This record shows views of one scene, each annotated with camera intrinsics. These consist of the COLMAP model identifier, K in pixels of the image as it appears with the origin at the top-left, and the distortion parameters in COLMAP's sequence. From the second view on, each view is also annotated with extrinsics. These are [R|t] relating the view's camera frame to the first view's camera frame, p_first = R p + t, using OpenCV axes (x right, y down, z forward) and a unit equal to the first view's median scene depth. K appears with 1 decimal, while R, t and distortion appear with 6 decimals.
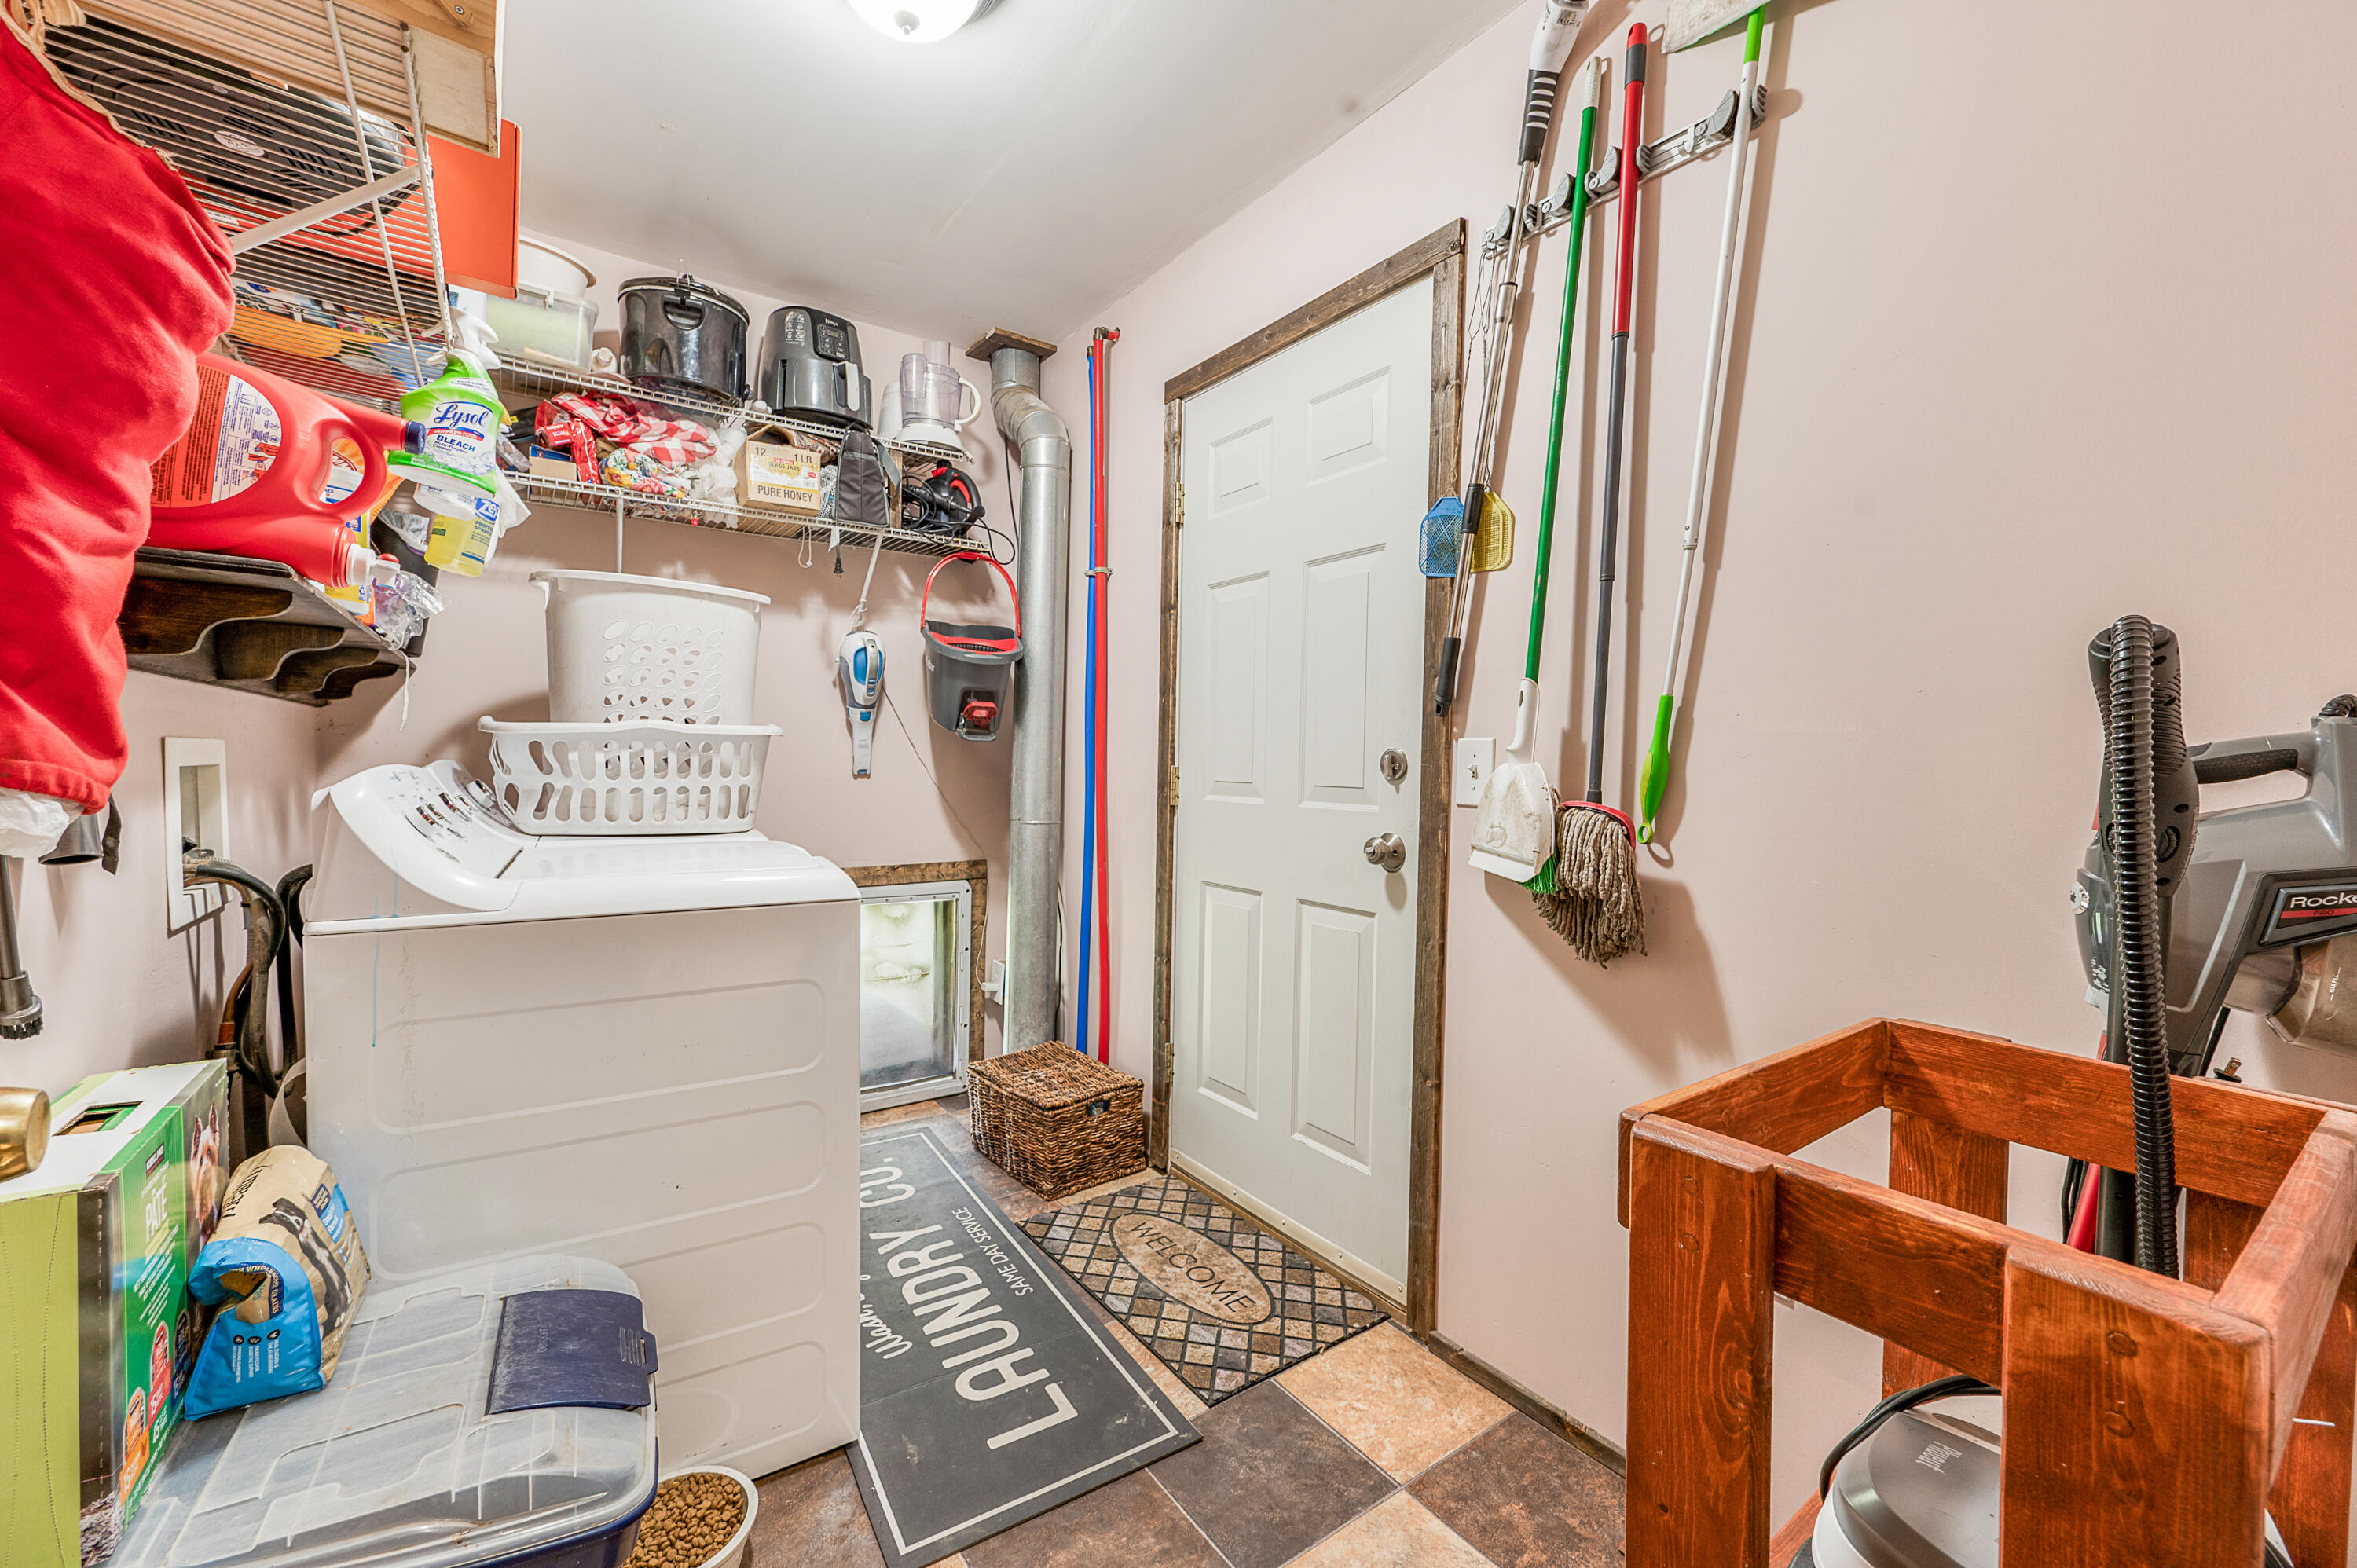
lens RADIAL K [[946.4, 0, 1190.1], [0, 946.4, 790.3], [0, 0, 1]] dist [0.000662, -0.000353]
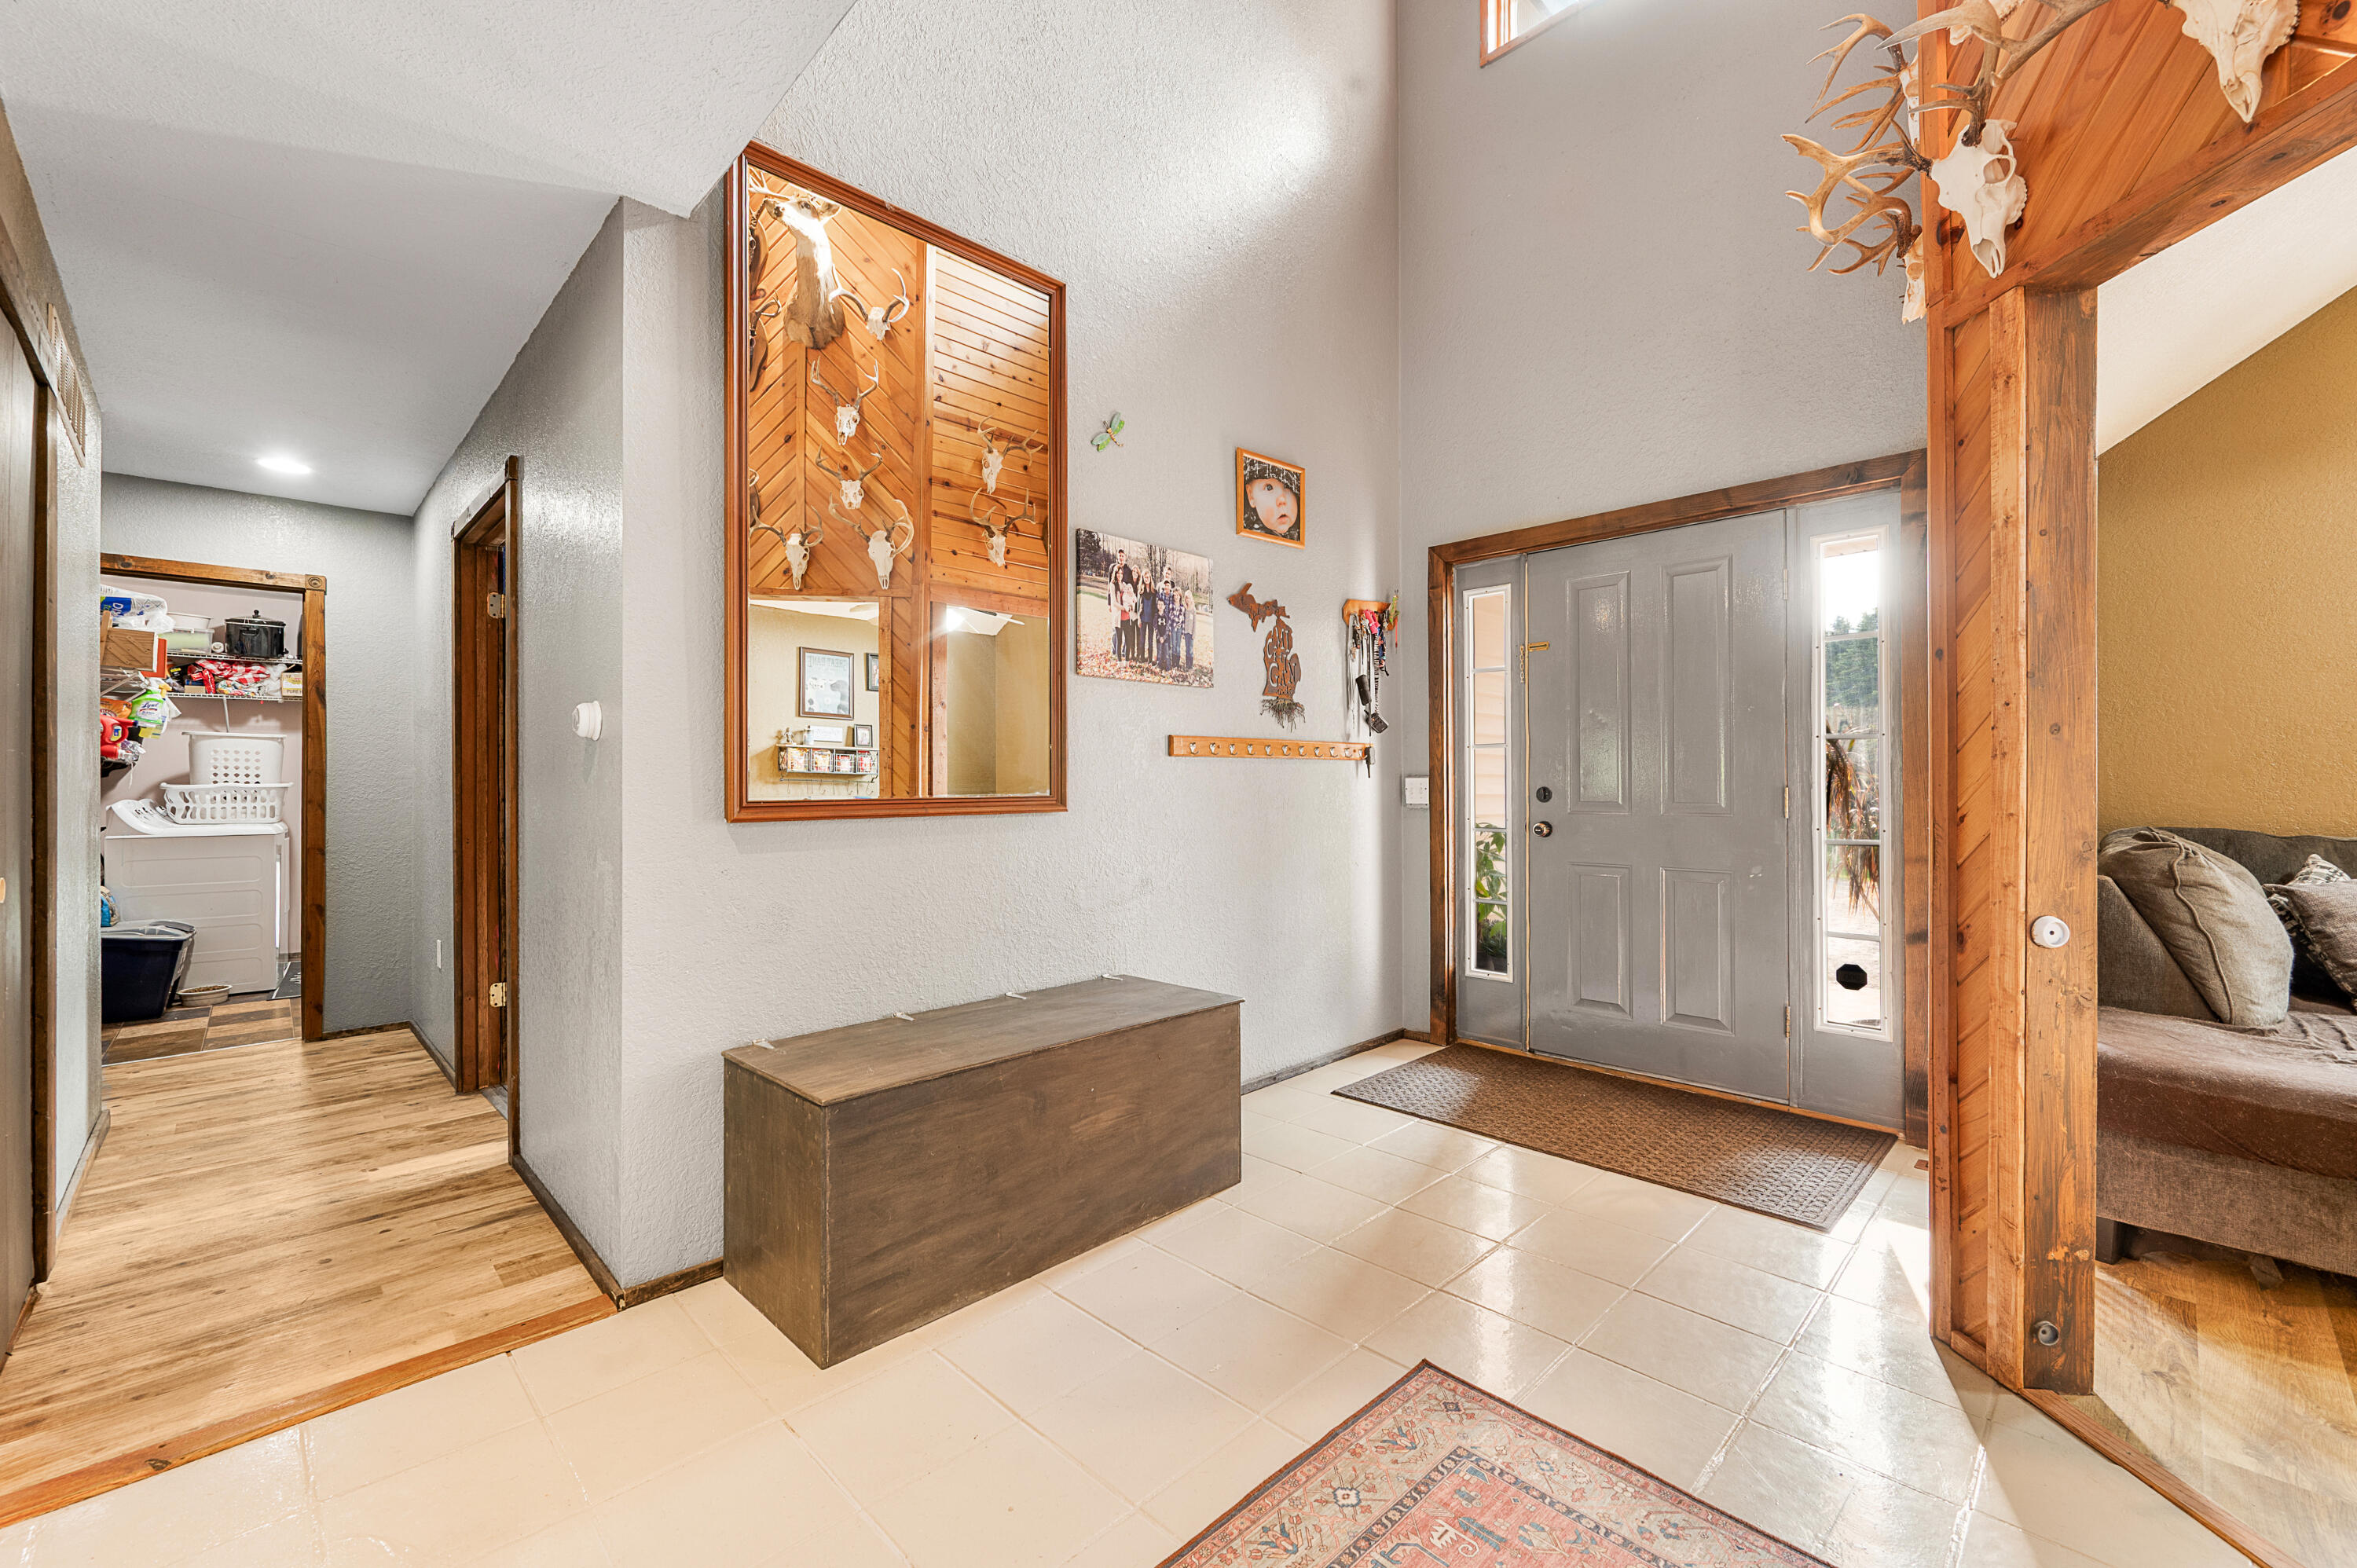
lens RADIAL K [[946.4, 0, 1140.8], [0, 946.4, 775.2], [0, 0, 1]] dist [0.000662, -0.000353]
pose [[0.991629, -0.017453, 0.127933, 1.695673], [0.022095, 0.999145, -0.034953, 0.059028], [-0.127214, 0.037487, 0.991167, -2.062667]]
